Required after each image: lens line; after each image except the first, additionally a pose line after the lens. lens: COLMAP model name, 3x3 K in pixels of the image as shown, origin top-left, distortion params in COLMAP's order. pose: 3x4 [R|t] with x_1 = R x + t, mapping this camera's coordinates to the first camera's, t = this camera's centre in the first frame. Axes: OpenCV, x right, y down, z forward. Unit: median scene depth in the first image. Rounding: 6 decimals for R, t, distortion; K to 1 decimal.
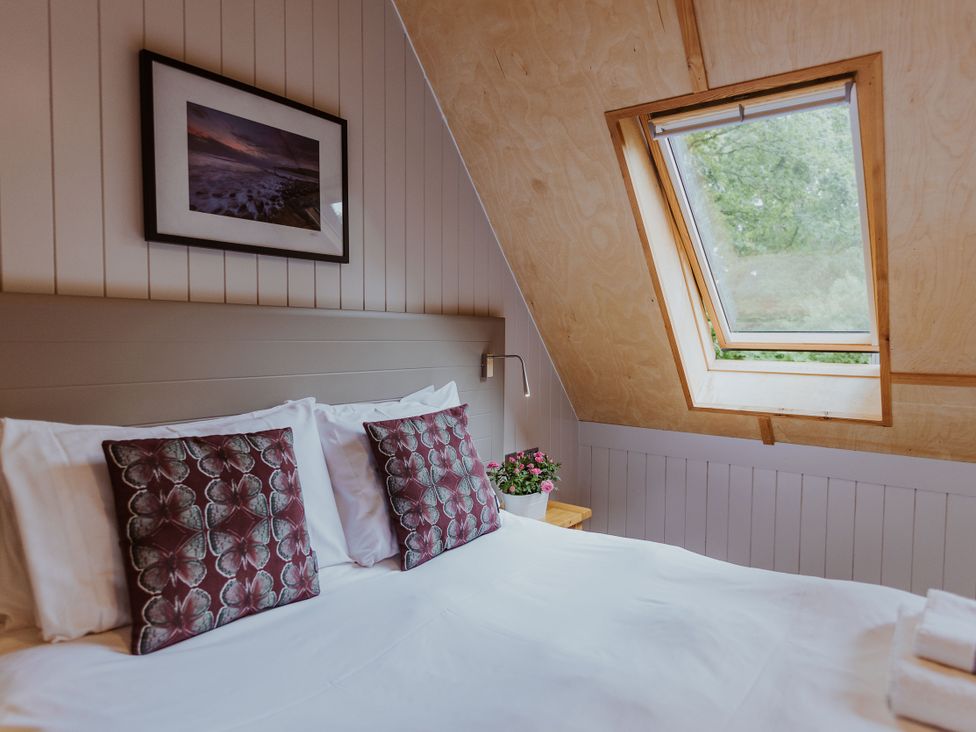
lens RADIAL K [[633.7, 0, 488.0], [0, 633.7, 366.0], [0, 0, 1]] dist [0.001556, 0.001794]
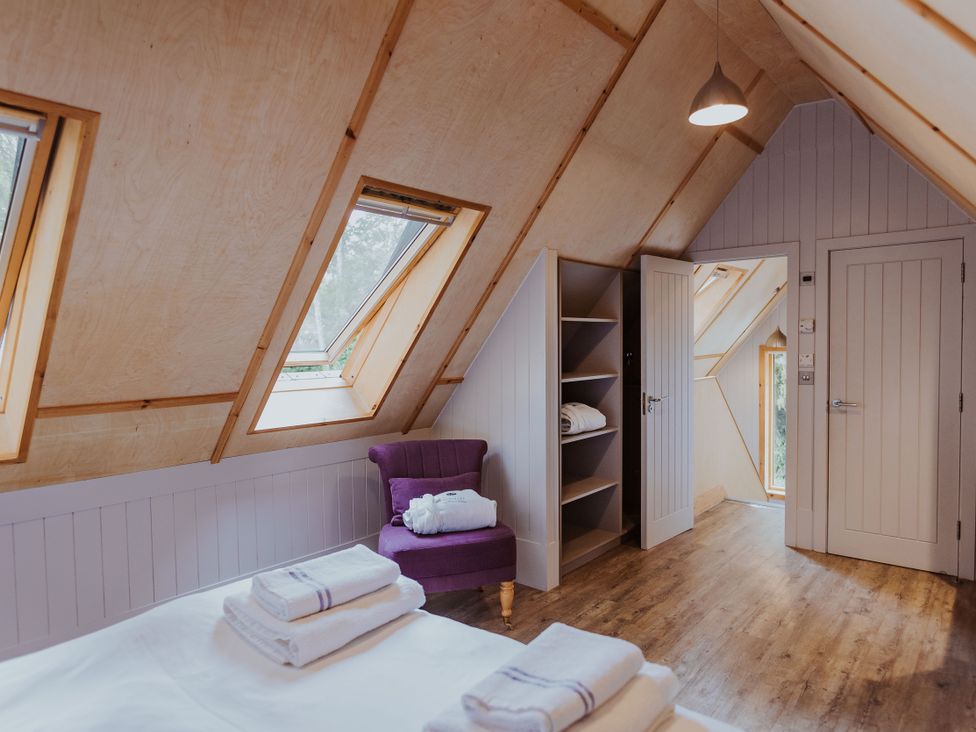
lens RADIAL K [[633.7, 0, 488.0], [0, 633.7, 366.0], [0, 0, 1]] dist [0.001556, 0.001794]
pose [[0.053017, -0.054057, 0.997129, -0.337233], [0.051693, 0.997344, 0.051320, -0.074502], [-0.997255, 0.048824, 0.055671, 0.248947]]
